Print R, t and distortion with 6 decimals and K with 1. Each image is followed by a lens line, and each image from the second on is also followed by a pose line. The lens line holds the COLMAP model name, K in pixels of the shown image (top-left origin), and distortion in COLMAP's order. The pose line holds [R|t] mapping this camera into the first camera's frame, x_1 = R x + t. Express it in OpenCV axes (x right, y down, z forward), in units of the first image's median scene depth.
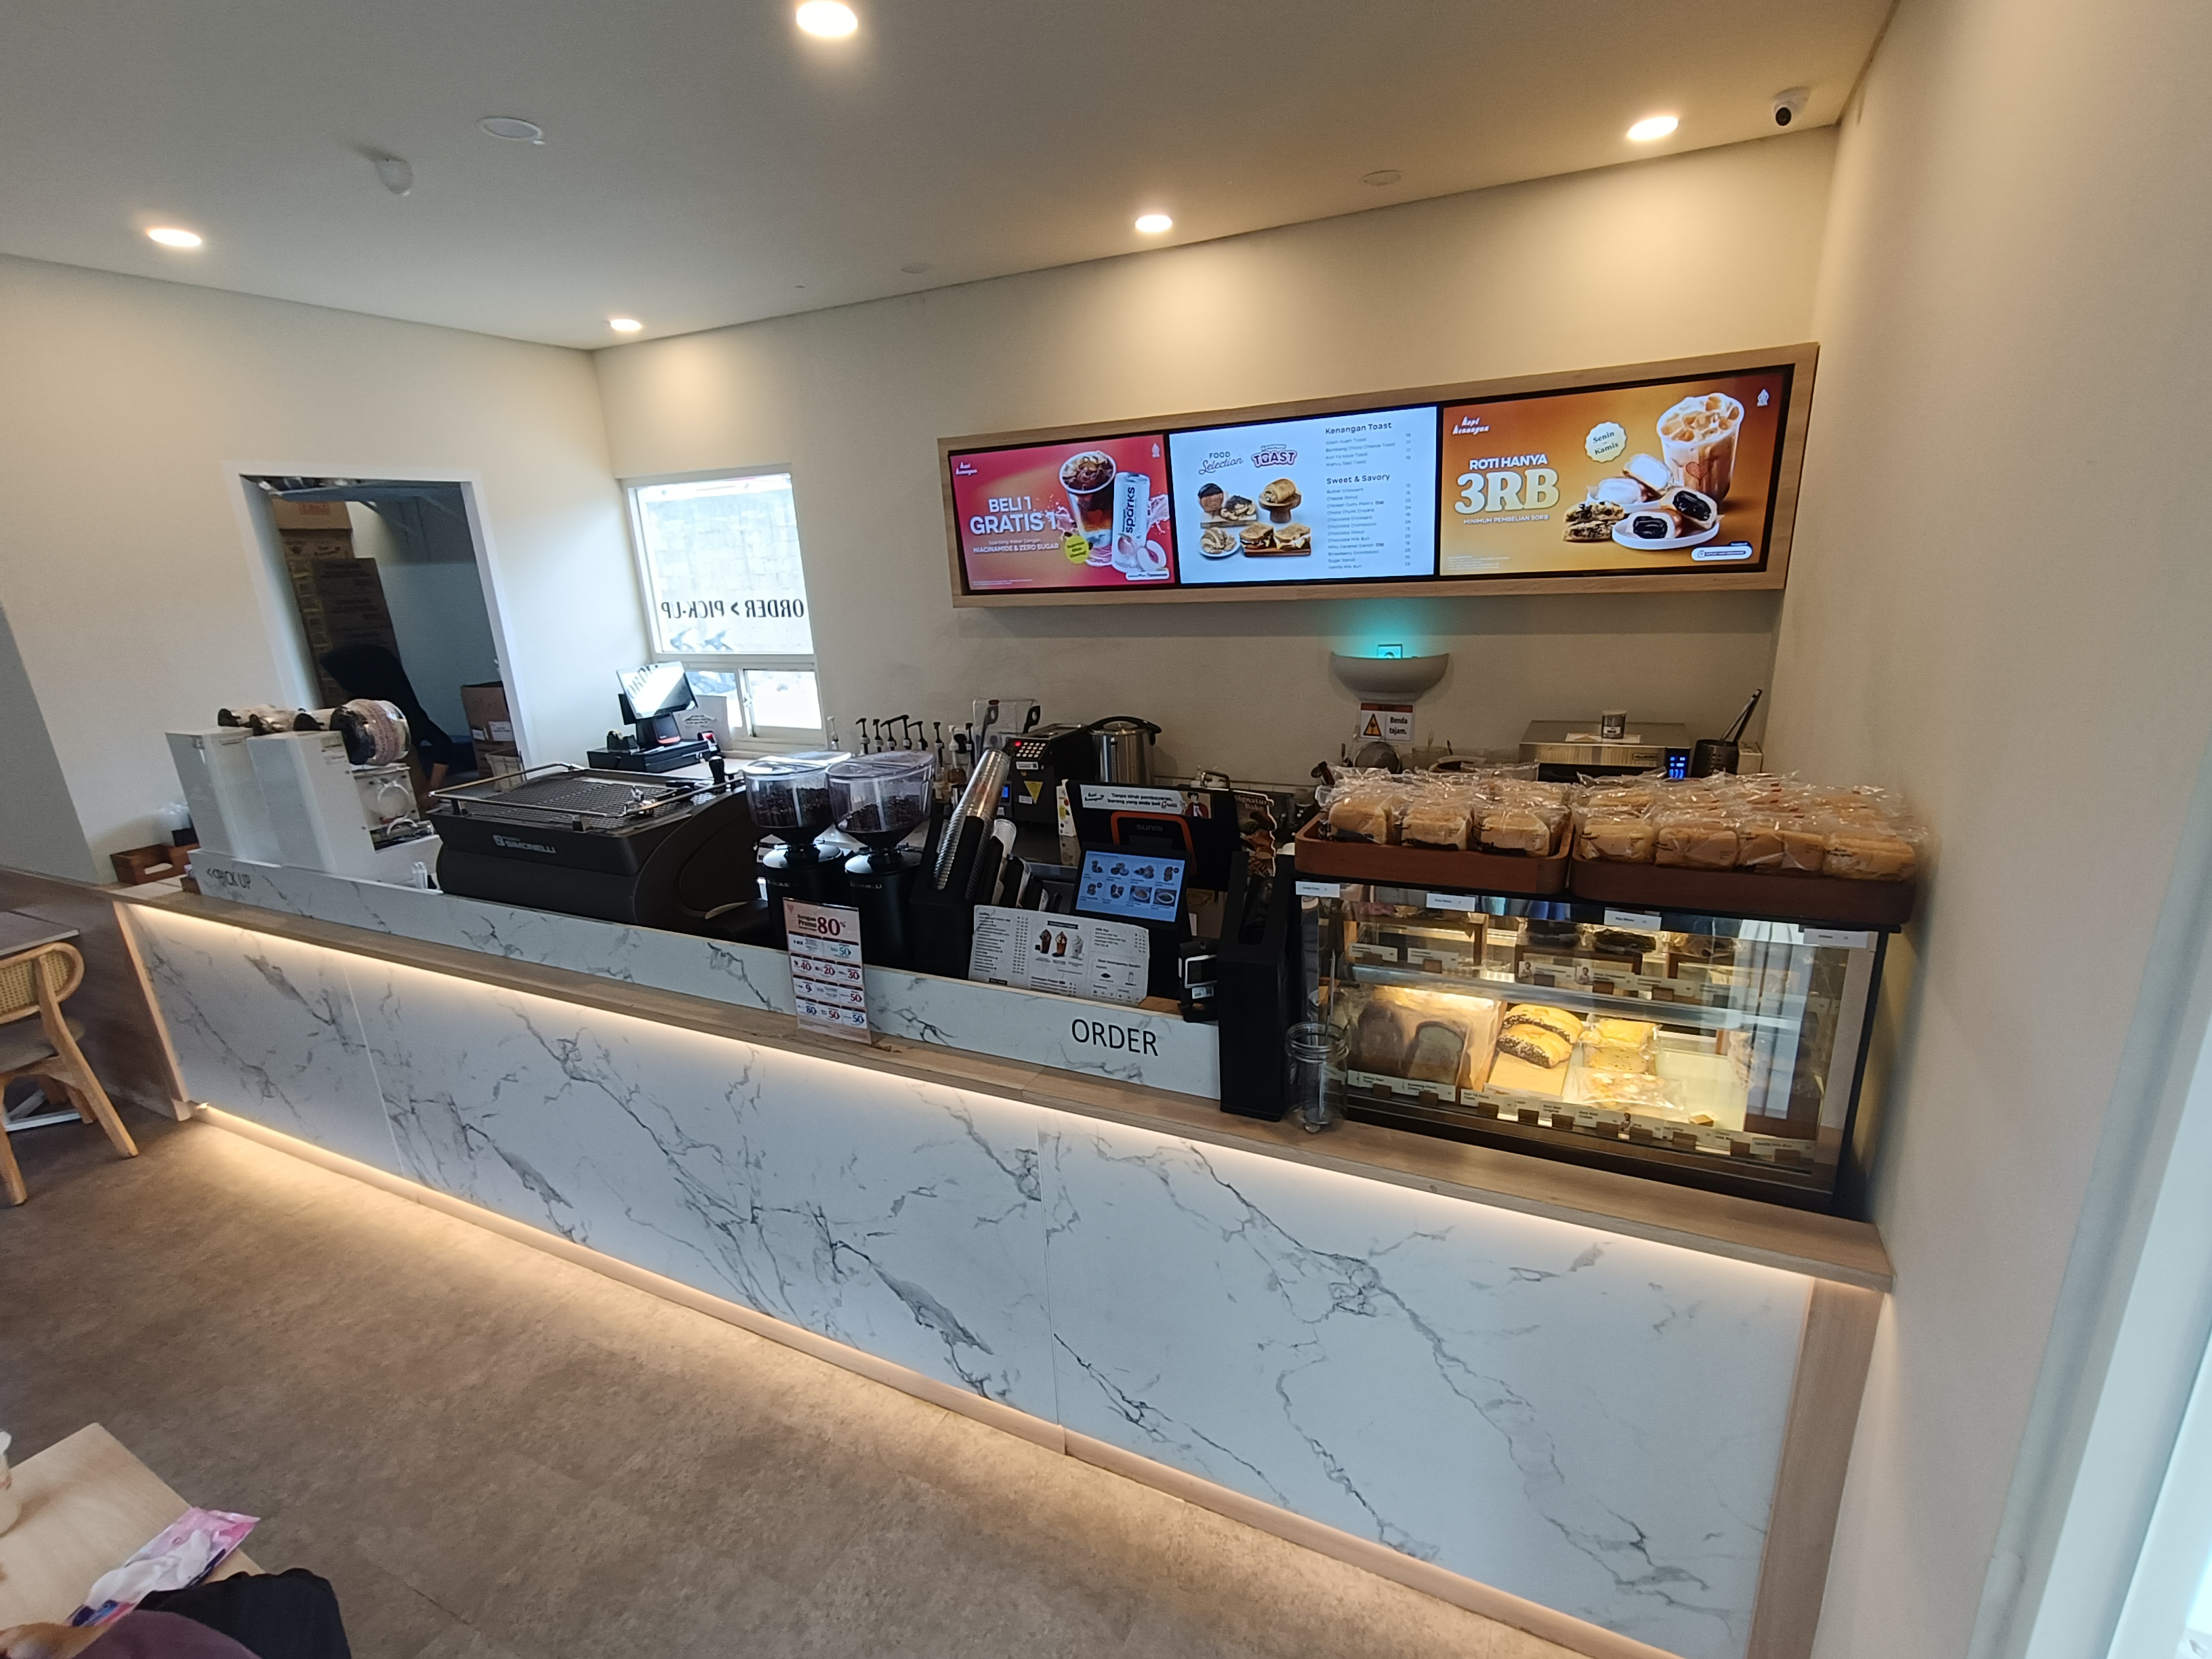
lens RADIAL K [[1017.9, 0, 1123.2], [0, 1017.9, 842.4], [0, 0, 1]] dist [-0.000868, -0.000777]
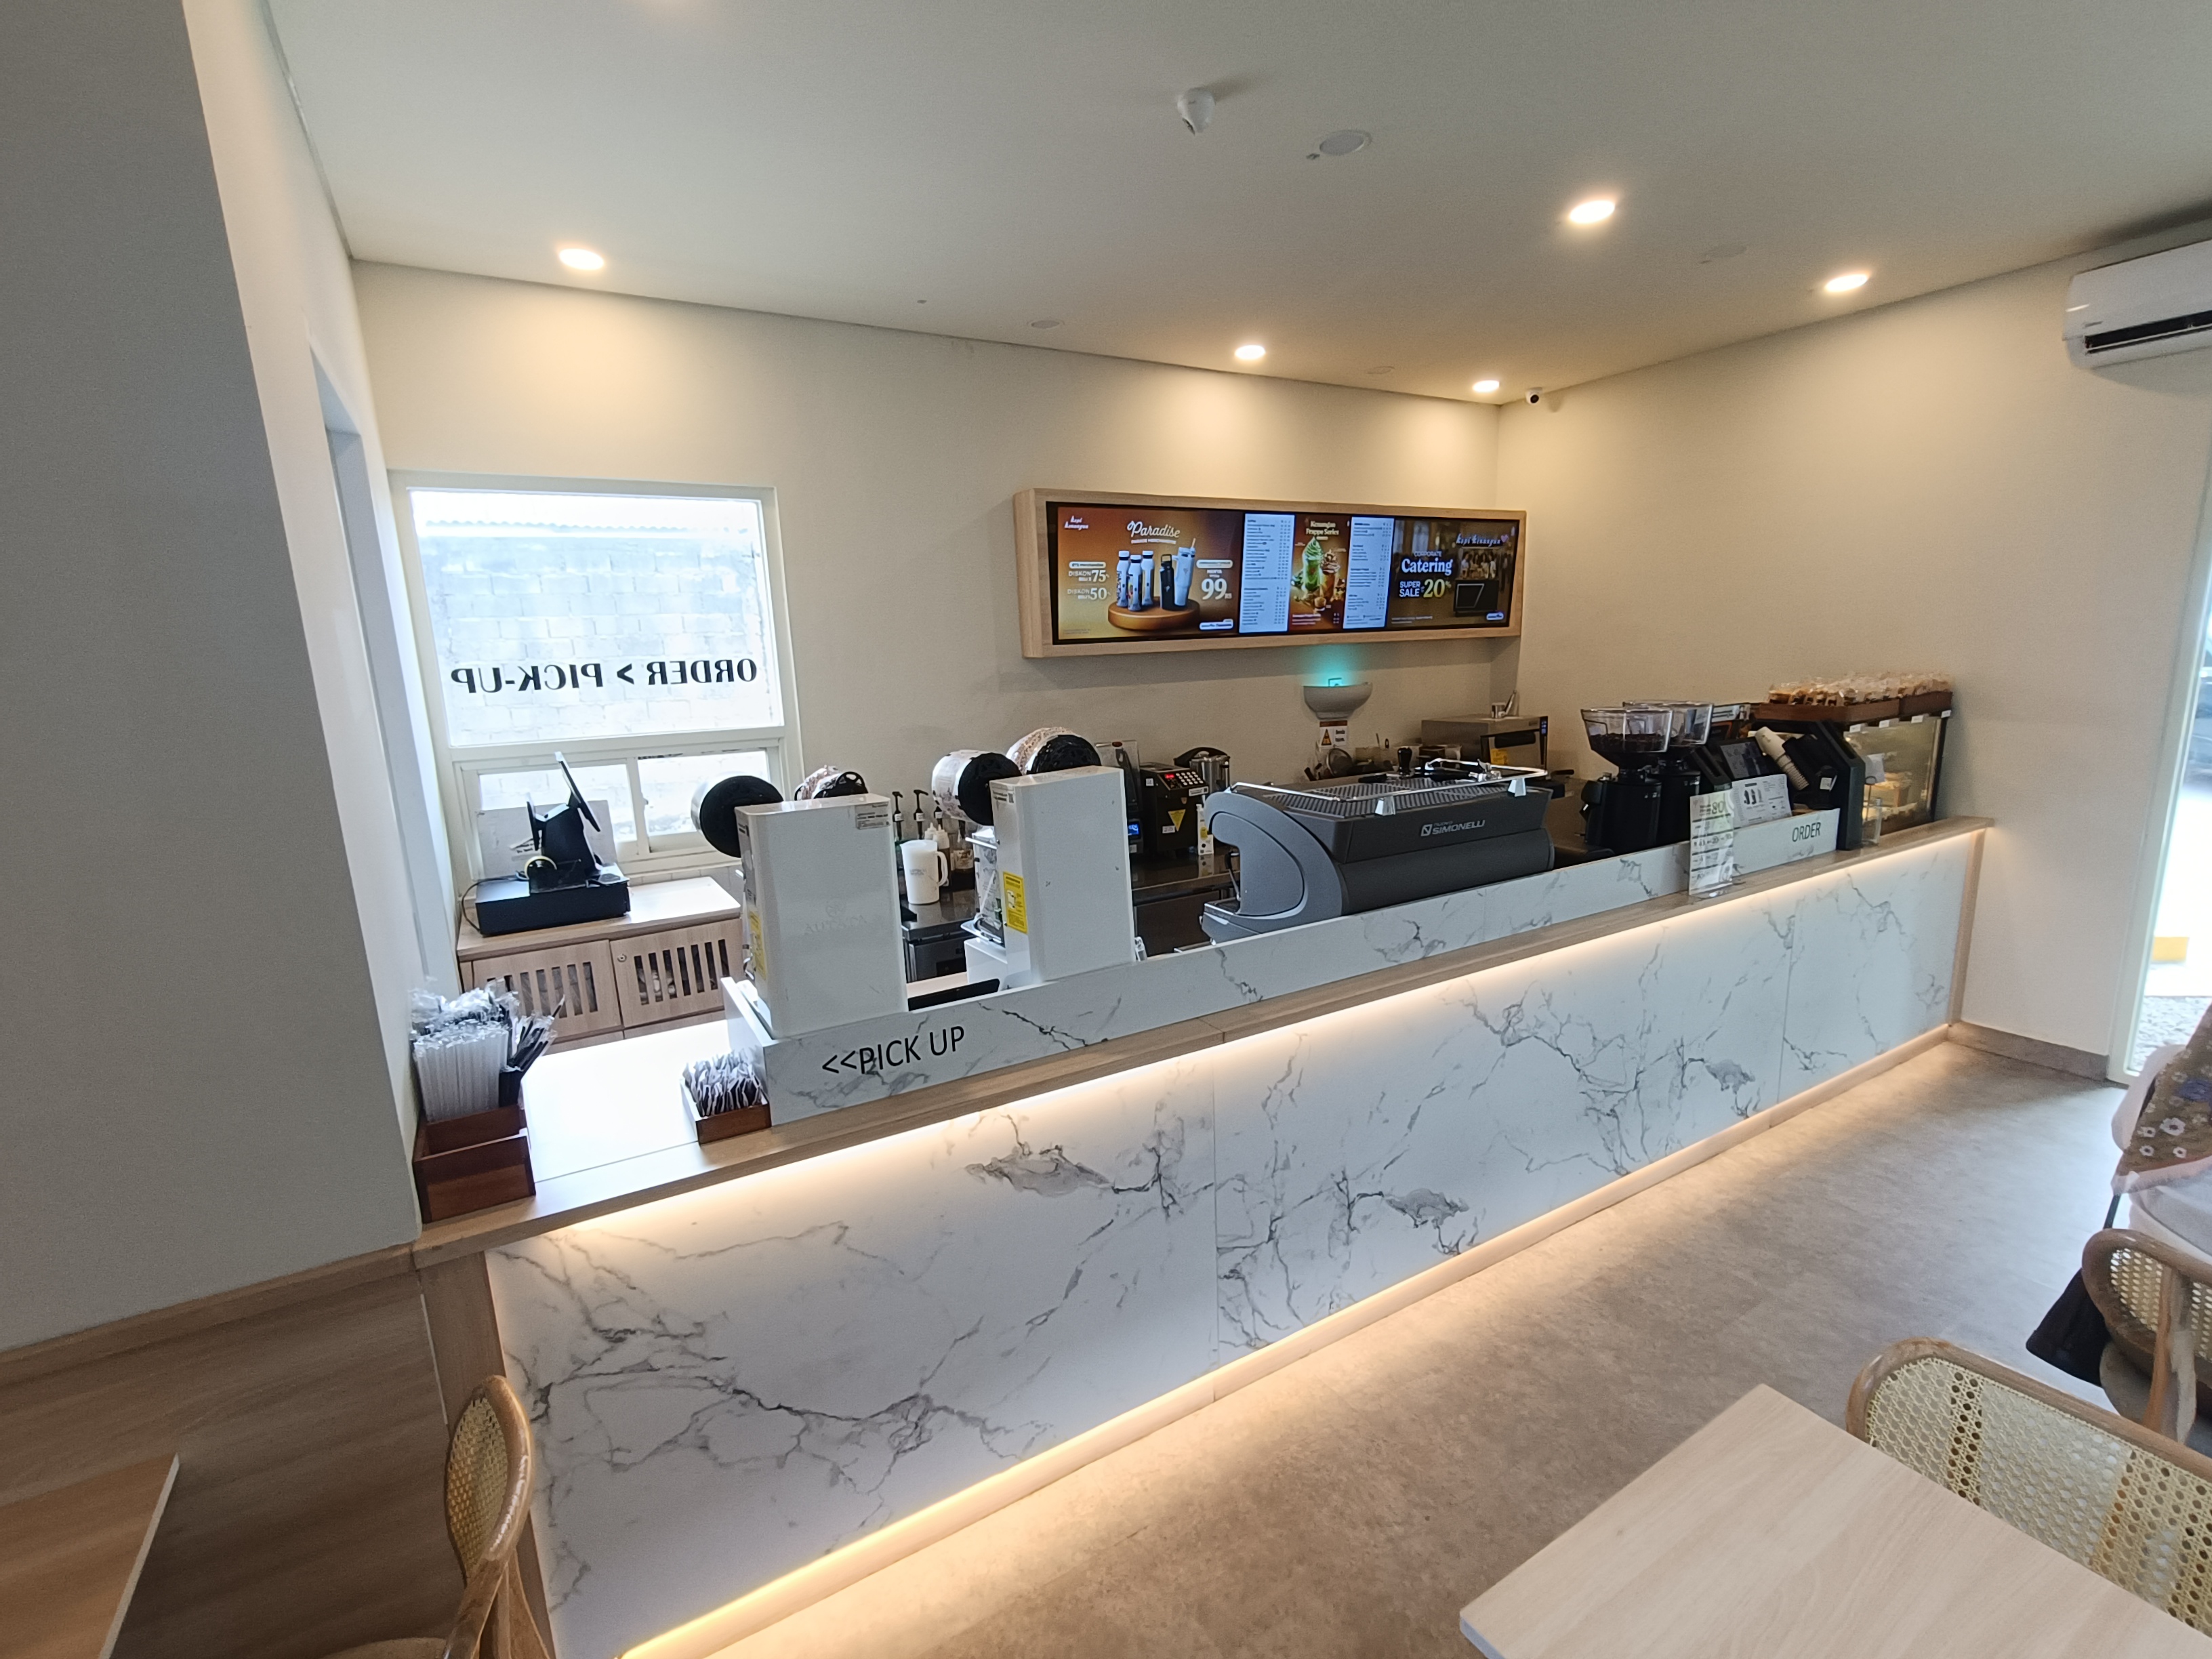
lens RADIAL K [[1017.9, 0, 1123.2], [0, 1017.9, 842.4], [0, 0, 1]] dist [-0.000868, -0.000777]
pose [[0.552476, -0.135598, 0.822425, -1.203875], [0.244631, 0.969606, -0.004470, -0.043392], [-0.796822, 0.203661, 0.568856, 0.527247]]
